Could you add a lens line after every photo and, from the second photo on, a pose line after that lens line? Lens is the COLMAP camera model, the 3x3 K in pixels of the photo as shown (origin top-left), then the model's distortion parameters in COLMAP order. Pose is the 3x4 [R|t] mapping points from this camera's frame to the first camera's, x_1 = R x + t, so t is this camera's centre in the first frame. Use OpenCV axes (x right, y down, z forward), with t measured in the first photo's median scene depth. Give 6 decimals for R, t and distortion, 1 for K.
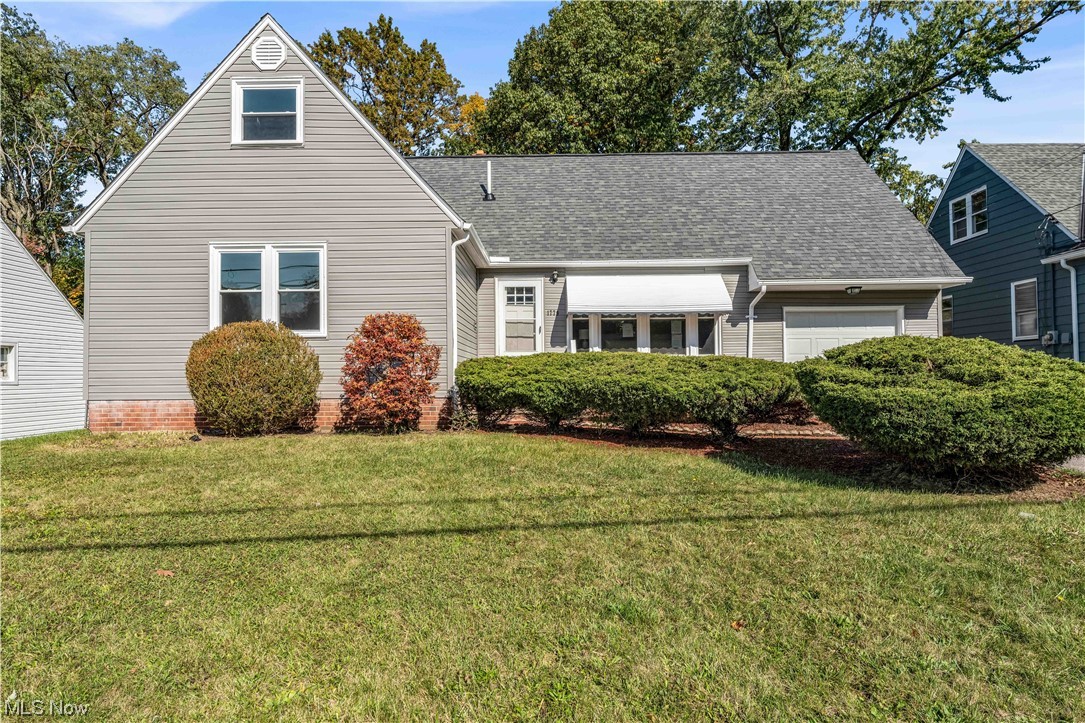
lens RADIAL K [[638.6, 0, 540.0], [0, 638.6, 364.2], [0, 0, 1]] dist [-0.003498, 0.001166]
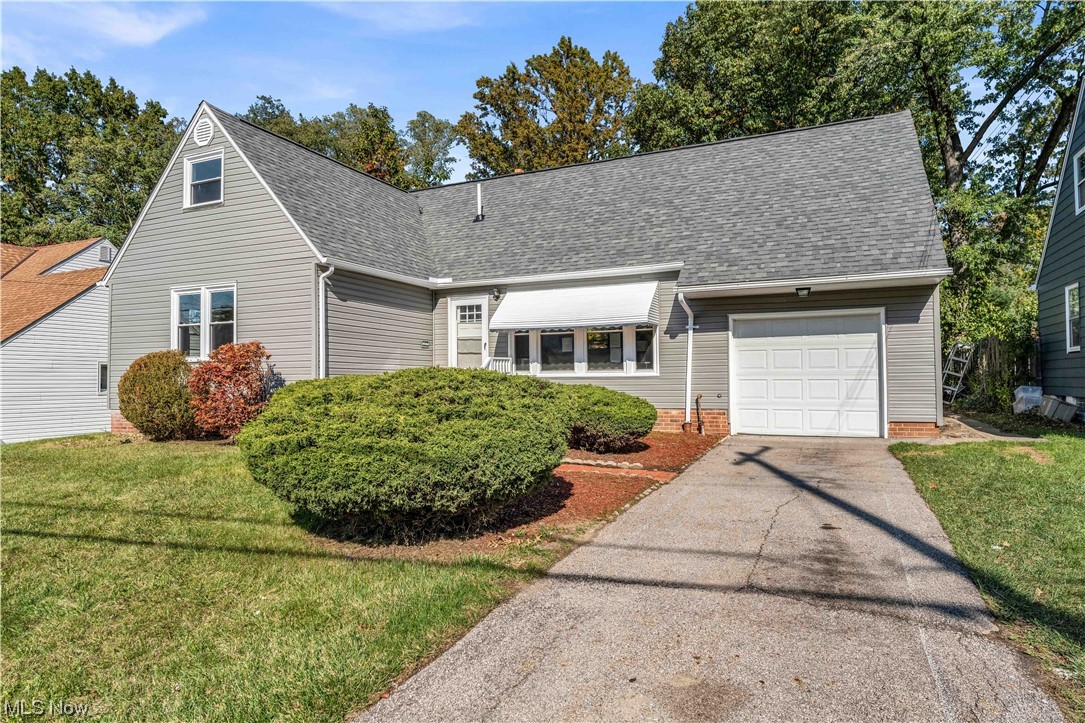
lens RADIAL K [[638.6, 0, 540.9], [0, 638.6, 362.0], [0, 0, 1]] dist [-0.003498, 0.001166]
pose [[0.914879, -0.009300, -0.403621, 0.495488], [0.007236, 0.999952, -0.006637, -0.020860], [0.403663, 0.003152, 0.914902, 0.097130]]
